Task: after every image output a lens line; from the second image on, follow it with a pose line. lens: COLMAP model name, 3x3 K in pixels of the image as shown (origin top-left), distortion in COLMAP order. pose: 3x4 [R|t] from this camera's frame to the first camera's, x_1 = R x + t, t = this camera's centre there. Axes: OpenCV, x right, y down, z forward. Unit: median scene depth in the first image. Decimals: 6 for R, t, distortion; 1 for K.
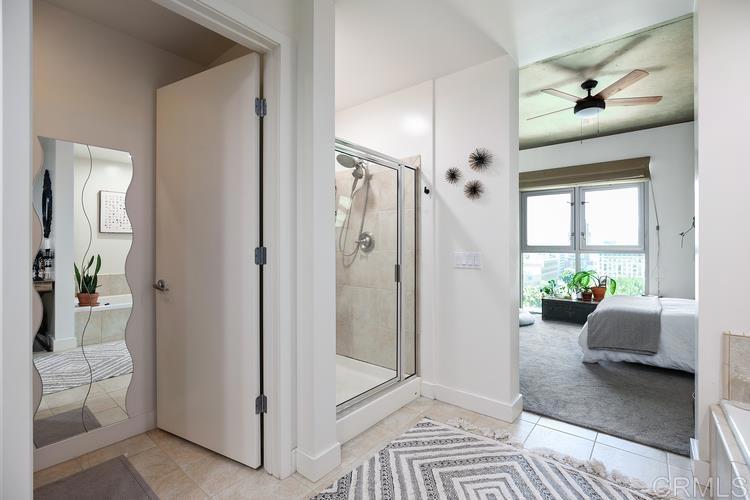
lens RADIAL K [[339.2, 0, 372.5], [0, 339.2, 250.0], [0, 0, 1]] dist [-0.019240, 0.005451]
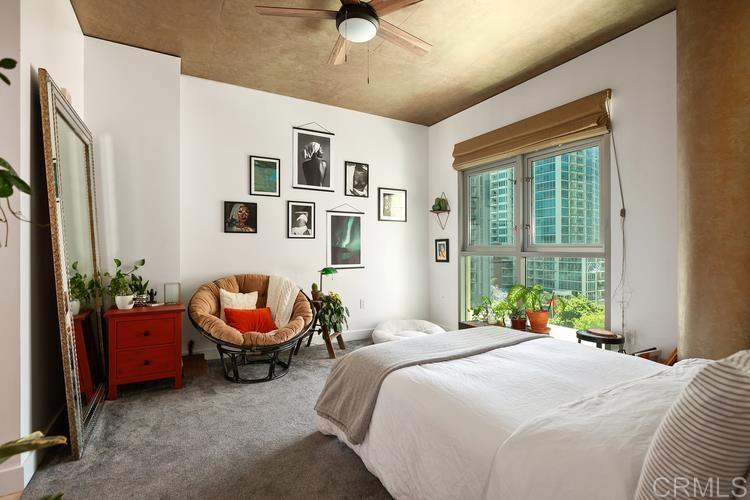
lens RADIAL K [[352.2, 0, 378.5], [0, 352.2, 244.4], [0, 0, 1]] dist [-0.014385, -0.000031]
pose [[0.937643, 0.005857, -0.347551, 0.665596], [-0.005188, 0.999982, 0.002855, -0.012170], [0.347562, -0.000873, 0.937657, 0.296903]]
